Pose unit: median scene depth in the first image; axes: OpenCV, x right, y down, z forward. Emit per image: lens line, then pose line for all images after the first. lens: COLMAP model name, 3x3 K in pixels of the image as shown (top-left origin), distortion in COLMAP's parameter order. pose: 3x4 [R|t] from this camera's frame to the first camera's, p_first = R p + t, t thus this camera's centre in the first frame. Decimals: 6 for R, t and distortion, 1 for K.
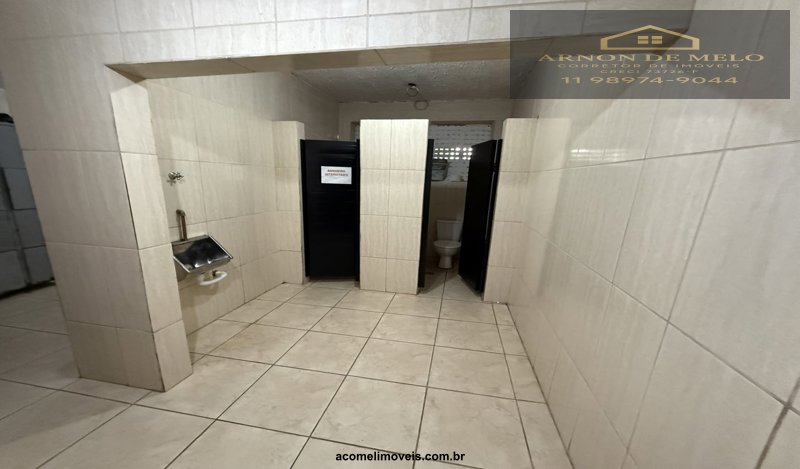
lens RADIAL K [[314.8, 0, 398.7], [0, 314.8, 267.0], [0, 0, 1]] dist [-0.000692, -0.000265]
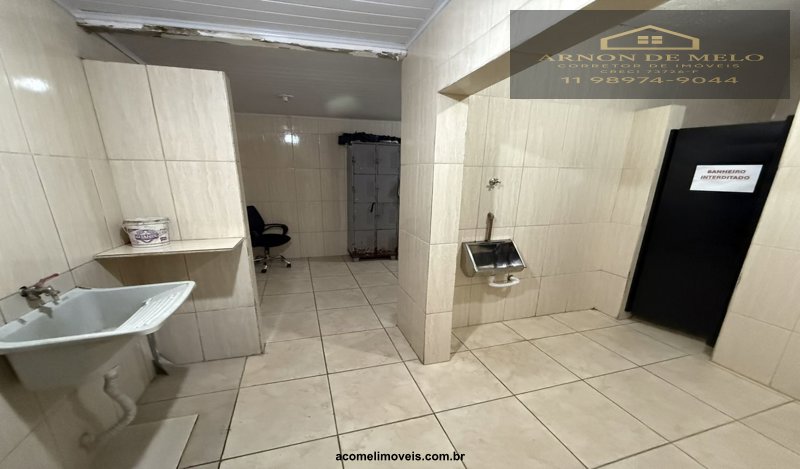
lens RADIAL K [[314.8, 0, 398.7], [0, 314.8, 267.0], [0, 0, 1]] dist [-0.000692, -0.000265]
pose [[0.482143, 0.227845, -0.845946, 0.091852], [-0.233032, 0.964158, 0.126868, -0.060772], [0.844532, 0.135964, 0.517957, 0.183881]]
